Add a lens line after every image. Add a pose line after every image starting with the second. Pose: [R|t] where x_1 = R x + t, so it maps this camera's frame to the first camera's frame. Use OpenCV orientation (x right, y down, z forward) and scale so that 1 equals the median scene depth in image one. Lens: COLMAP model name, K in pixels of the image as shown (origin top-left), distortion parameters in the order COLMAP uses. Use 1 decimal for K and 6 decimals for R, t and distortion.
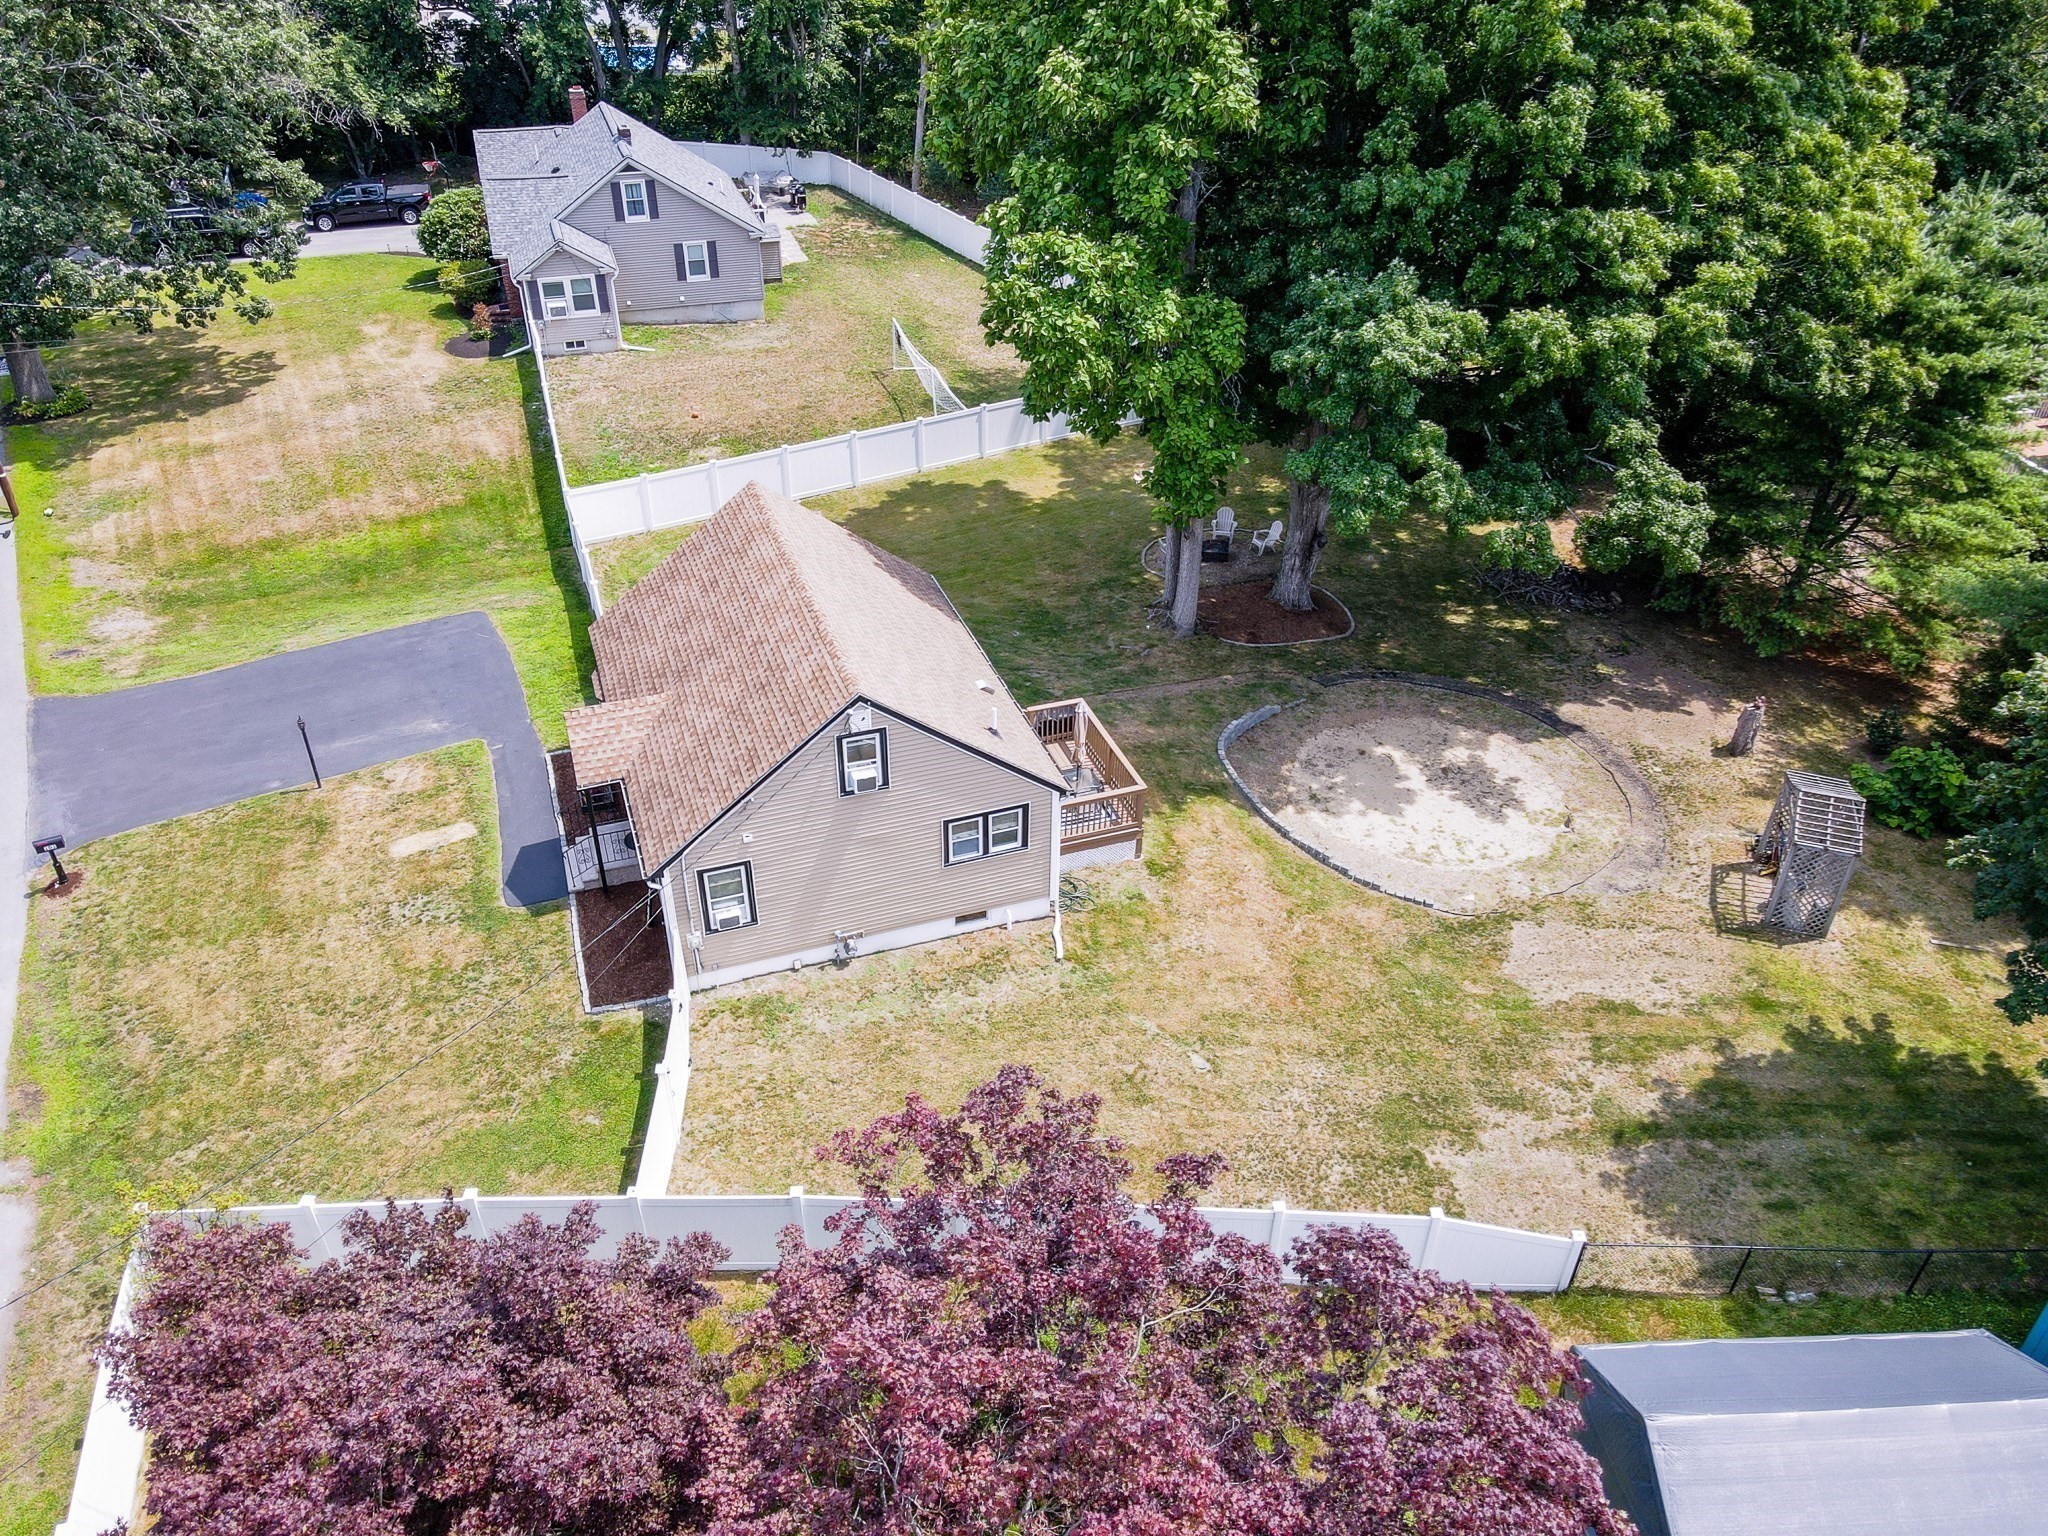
lens RADIAL K [[1508.9, 0, 1024.0], [0, 1508.9, 768.0], [0, 0, 1]] dist [0.005879, 0.035530]
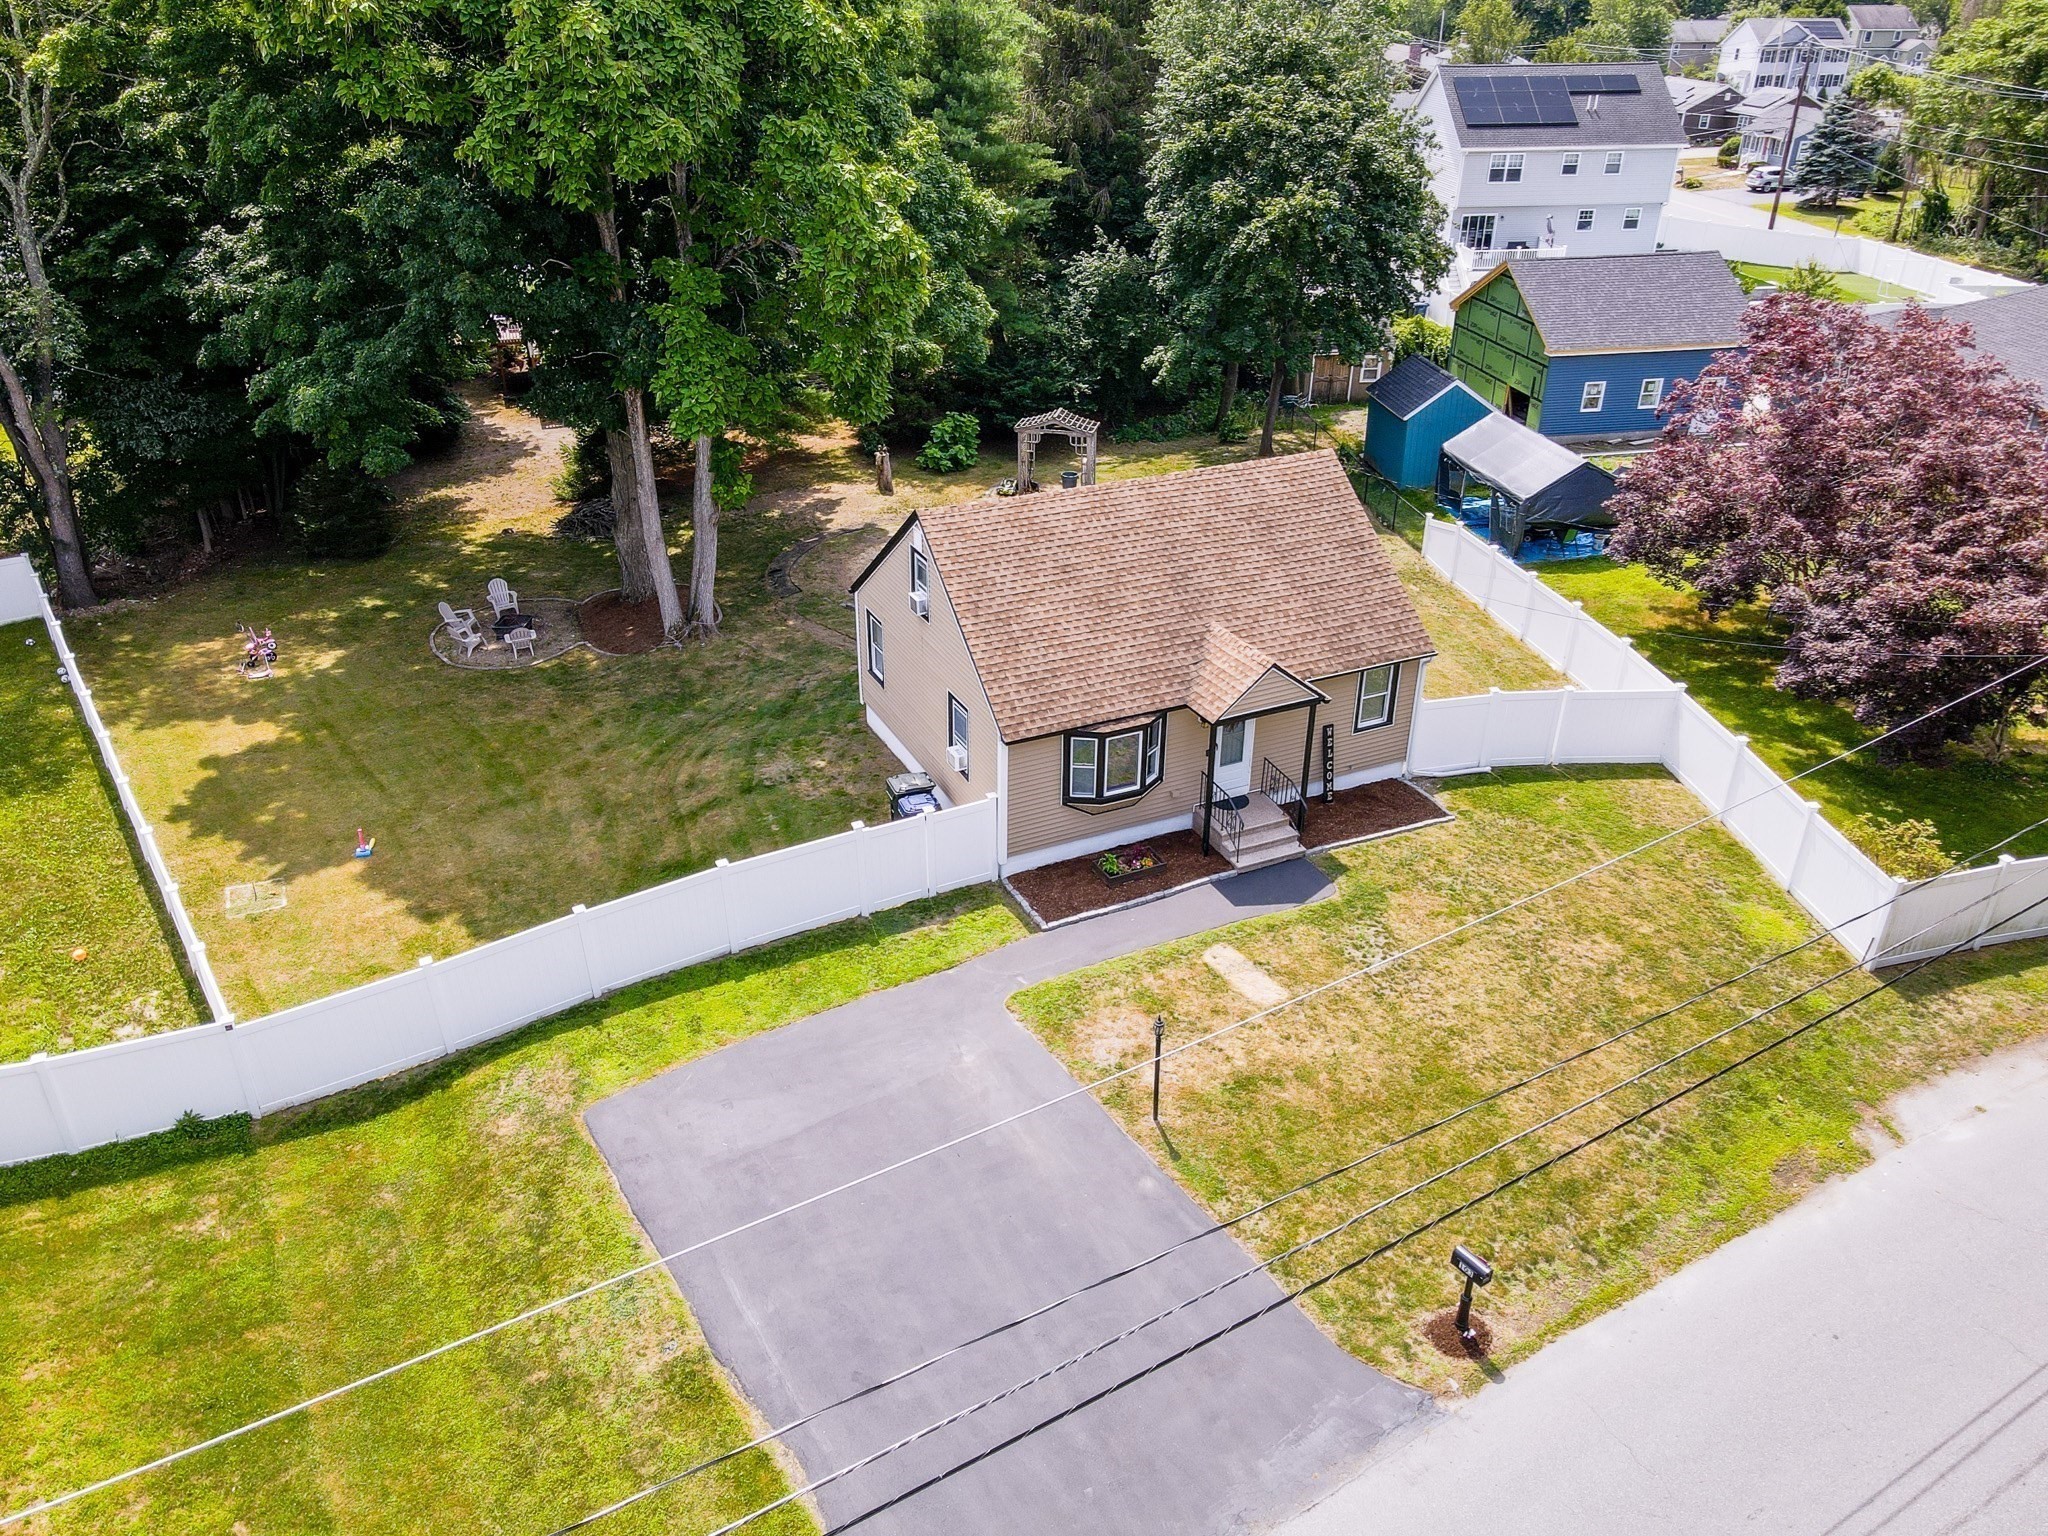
lens RADIAL K [[1488.3, 0, 1024.0], [0, 1488.3, 768.0], [0, 0, 1]] dist [0.008493, 0.010396]
pose [[-0.100880, -0.478110, 0.872487, -0.769432], [0.563110, 0.695534, 0.446251, -0.334873], [-0.820201, 0.536324, 0.199063, 0.676639]]
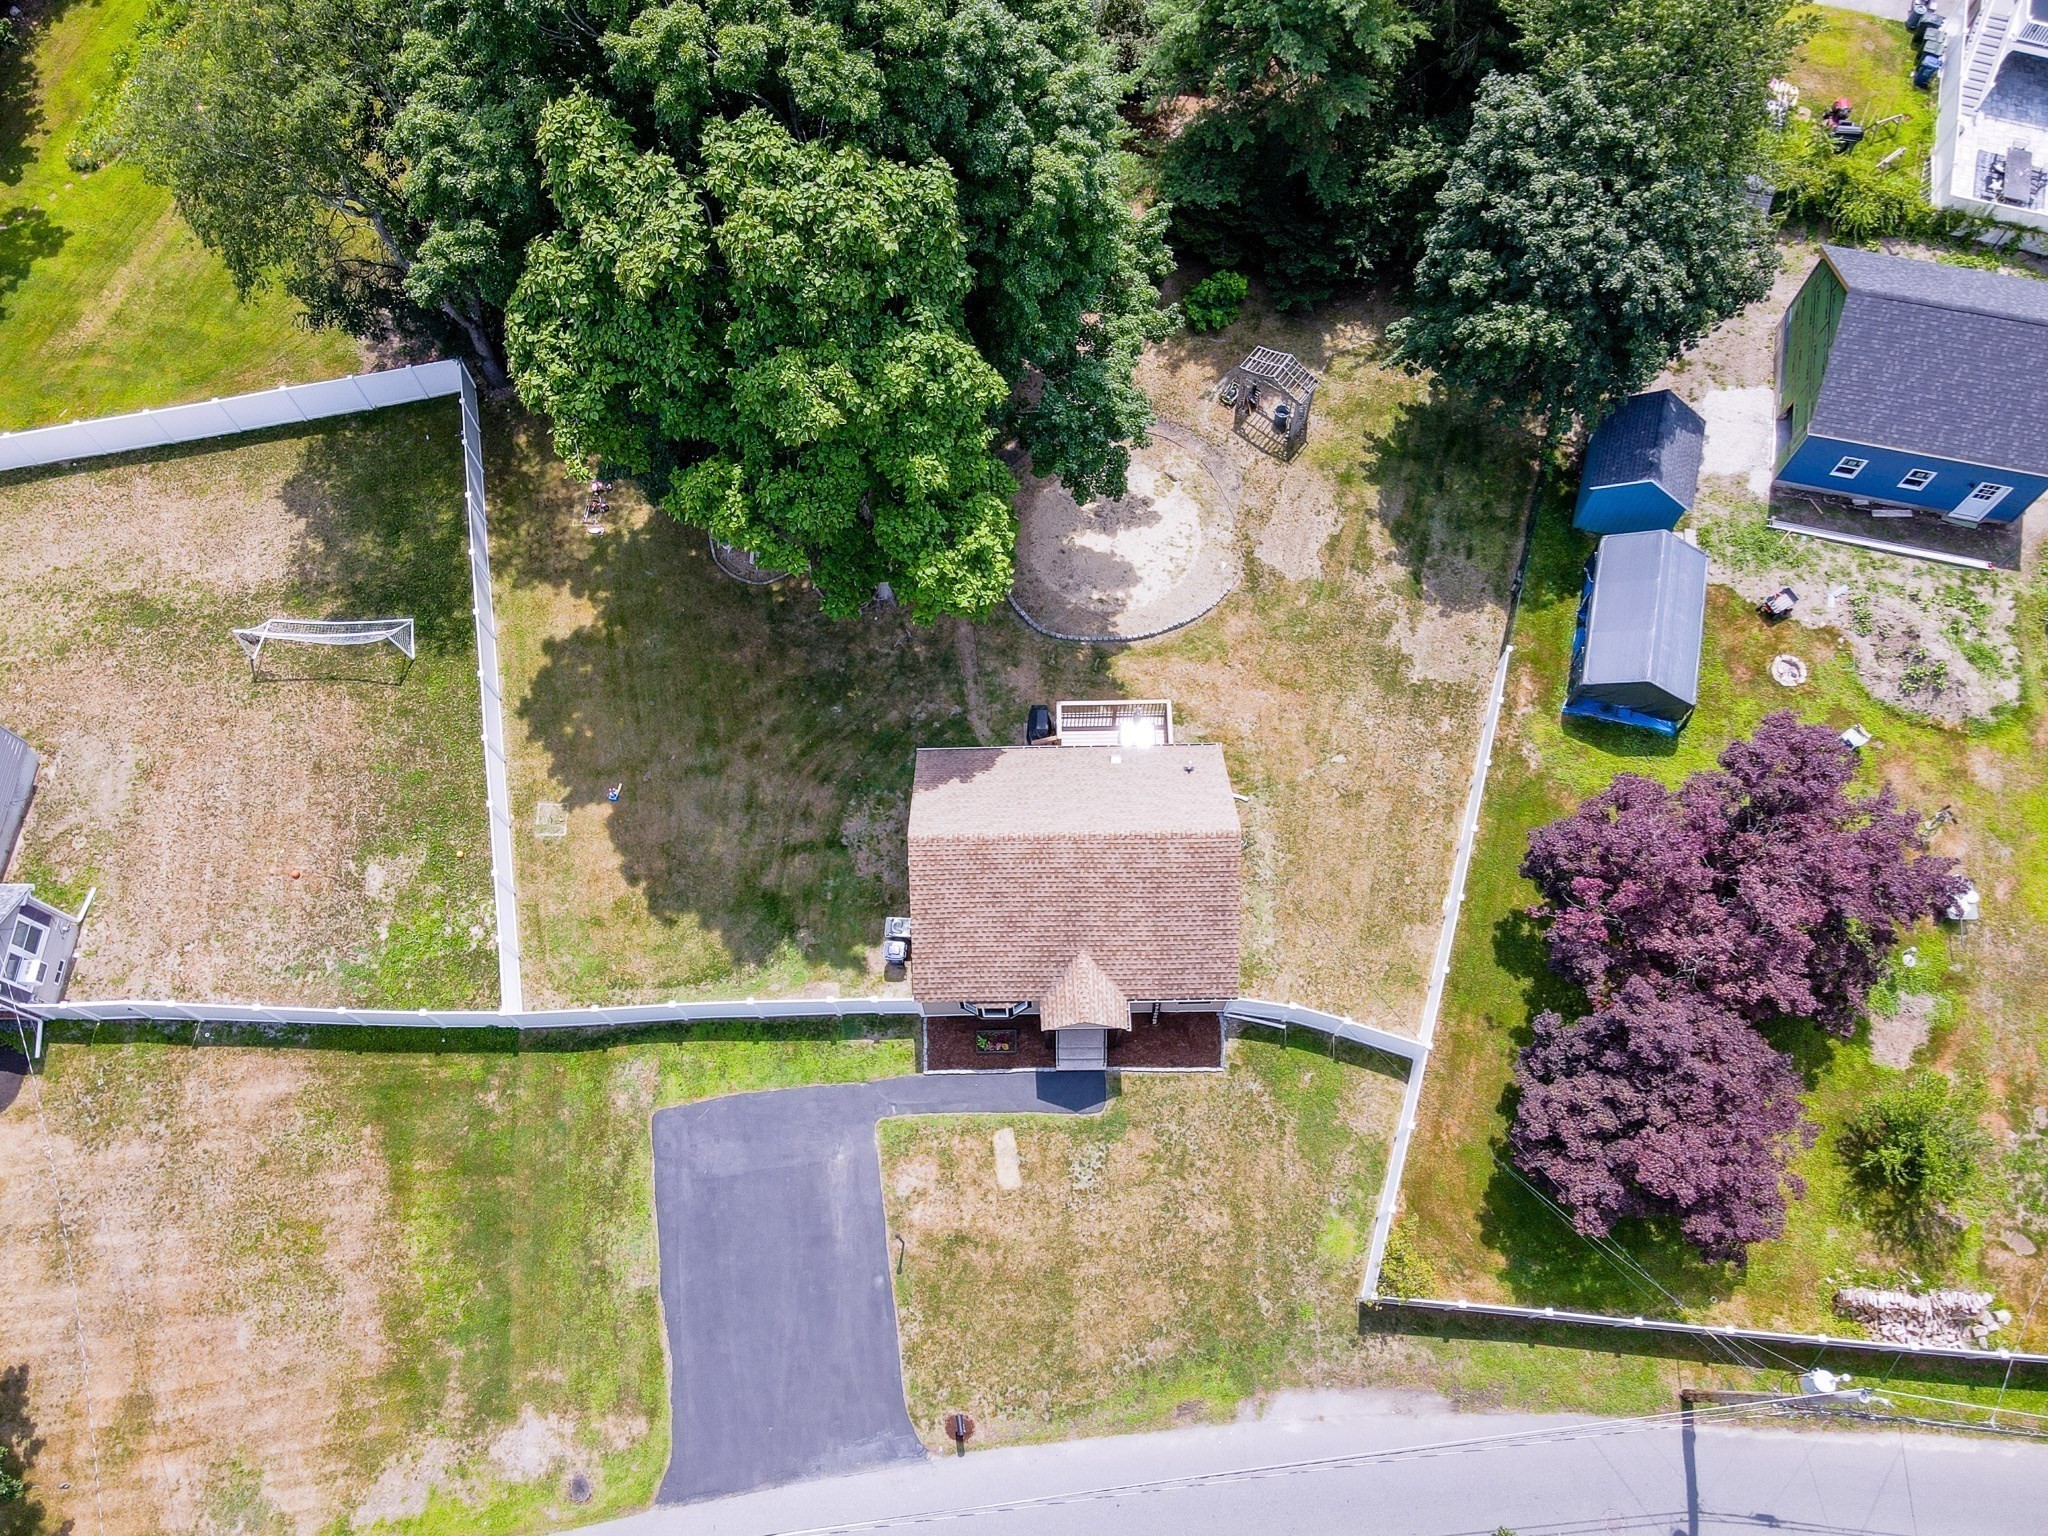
lens RADIAL K [[1488.3, 0, 1024.0], [0, 1488.3, 768.0], [0, 0, 1]] dist [0.008493, 0.010396]
pose [[0.321538, -0.872827, 0.367133, -0.440519], [0.548858, 0.487741, 0.678869, -0.801356], [-0.771601, -0.016778, 0.635885, 0.097176]]
